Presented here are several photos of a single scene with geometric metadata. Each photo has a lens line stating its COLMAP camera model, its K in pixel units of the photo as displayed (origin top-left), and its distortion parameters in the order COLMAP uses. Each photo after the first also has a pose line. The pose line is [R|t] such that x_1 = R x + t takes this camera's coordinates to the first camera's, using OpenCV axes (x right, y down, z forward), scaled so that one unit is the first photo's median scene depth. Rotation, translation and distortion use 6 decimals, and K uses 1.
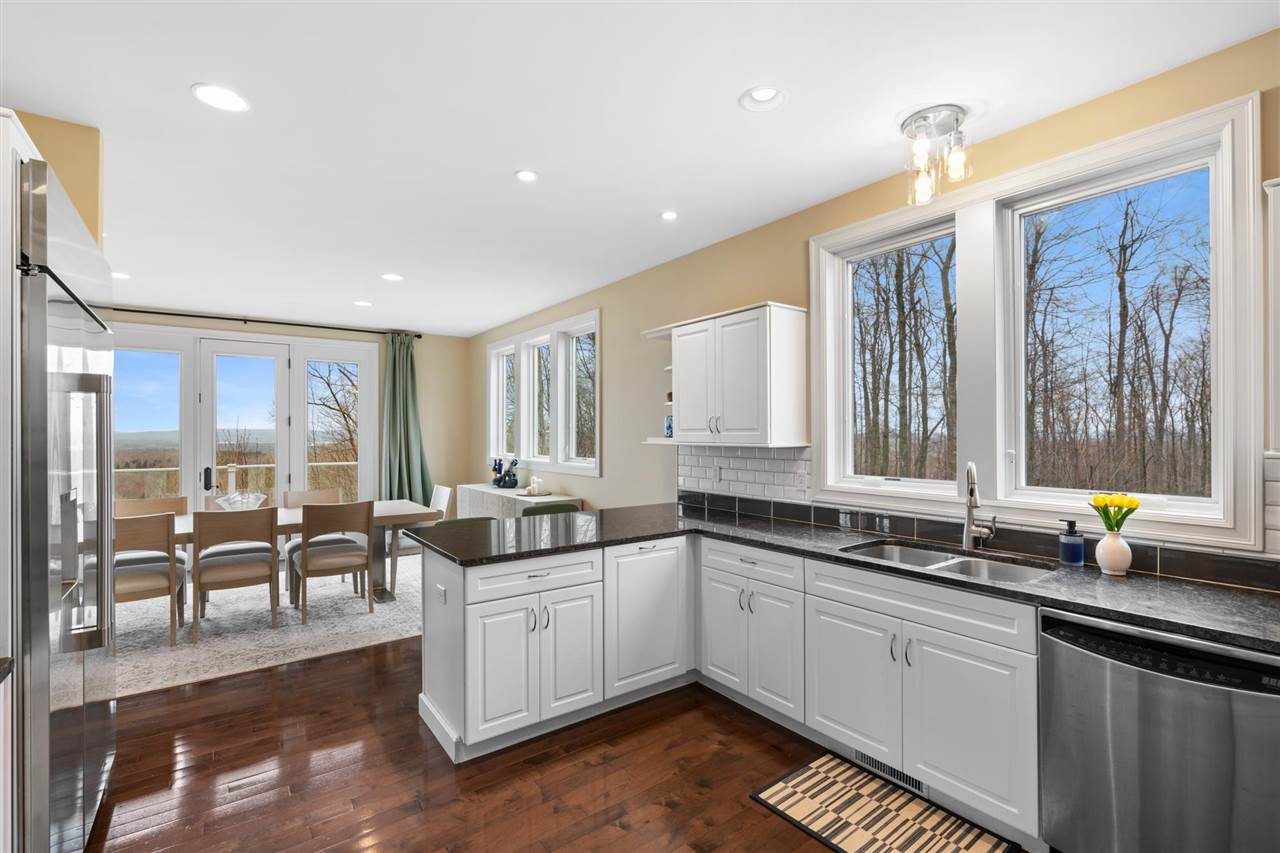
lens RADIAL K [[574.0, 0, 640.2], [0, 574.0, 428.9], [0, 0, 1]] dist [-0.007804, 0.001420]
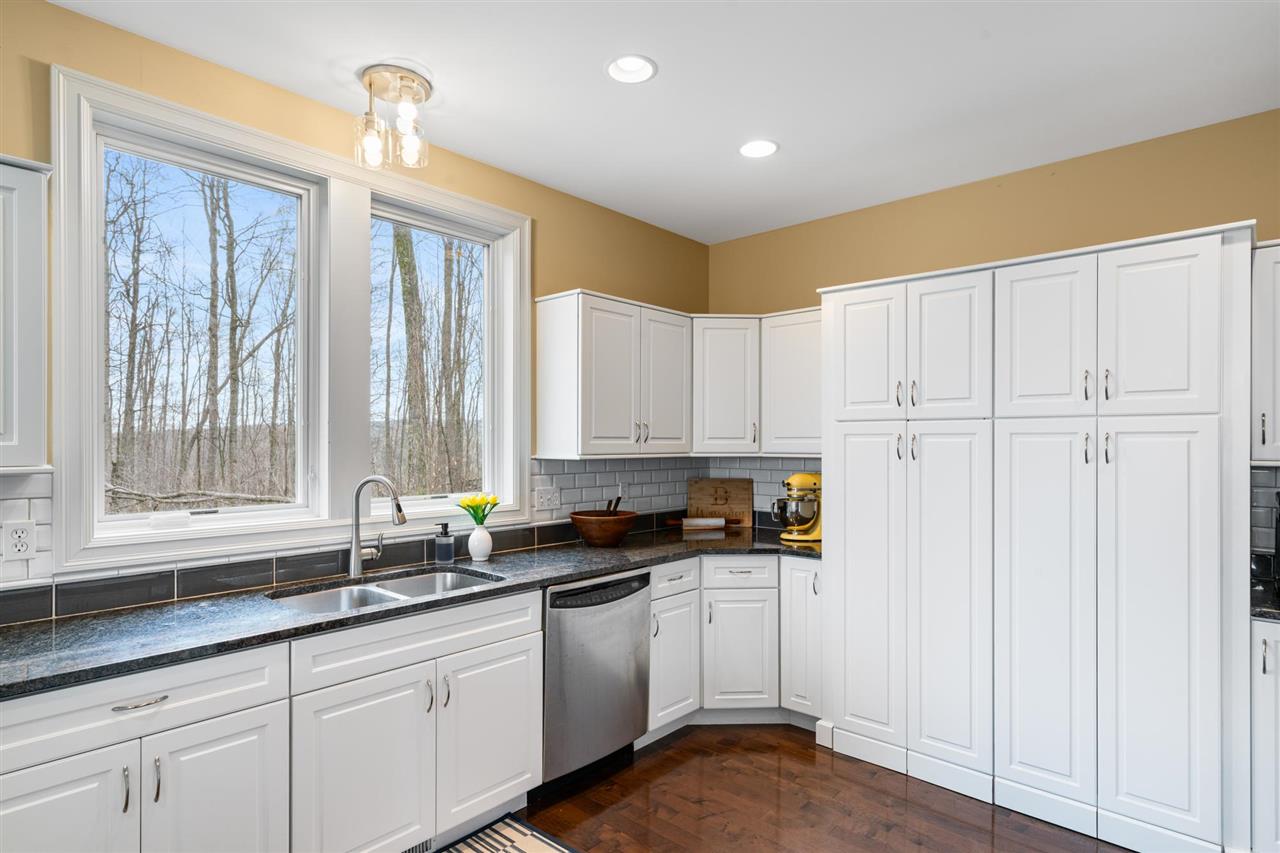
lens RADIAL K [[673.3, 0, 640.4], [0, 673.3, 446.1], [0, 0, 1]] dist [0.010505, -0.002301]
pose [[-0.200366, -0.001183, 0.979720, -0.350051], [-0.005854, 0.999983, 0.000011, 0.005738], [-0.979704, -0.005733, -0.200370, 0.524584]]
